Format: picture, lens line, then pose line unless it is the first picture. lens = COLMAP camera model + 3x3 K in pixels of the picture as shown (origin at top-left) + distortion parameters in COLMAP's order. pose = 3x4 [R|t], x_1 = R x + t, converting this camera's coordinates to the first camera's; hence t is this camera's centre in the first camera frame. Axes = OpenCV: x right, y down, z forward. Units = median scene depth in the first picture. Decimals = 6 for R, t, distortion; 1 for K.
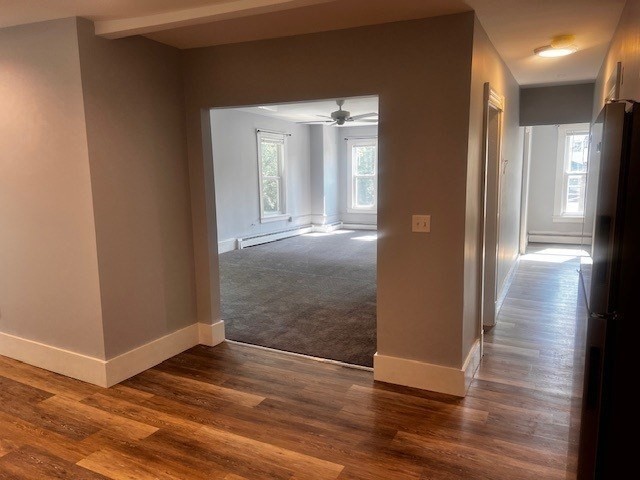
lens RADIAL K [[482.5, 0, 321.8], [0, 482.5, 241.6], [0, 0, 1]] dist [0.081053, -0.087398]
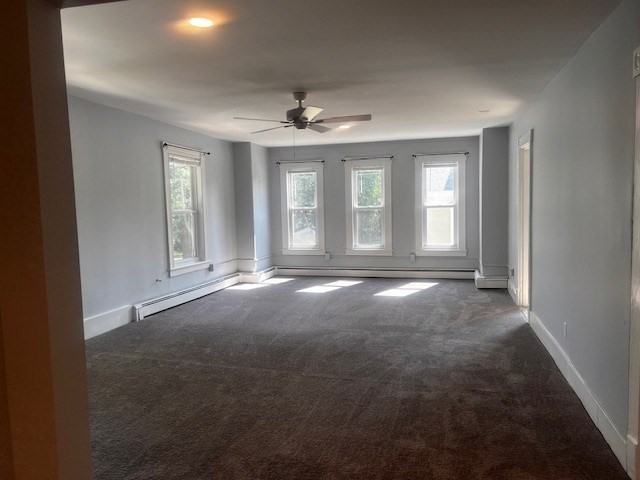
lens RADIAL K [[482.5, 0, 321.8], [0, 482.5, 241.6], [0, 0, 1]] dist [0.081053, -0.087398]
pose [[0.979067, -0.022706, 0.202266, -0.049206], [0.035904, 0.997441, -0.061822, -0.034998], [-0.200345, 0.067790, 0.977377, 0.253327]]
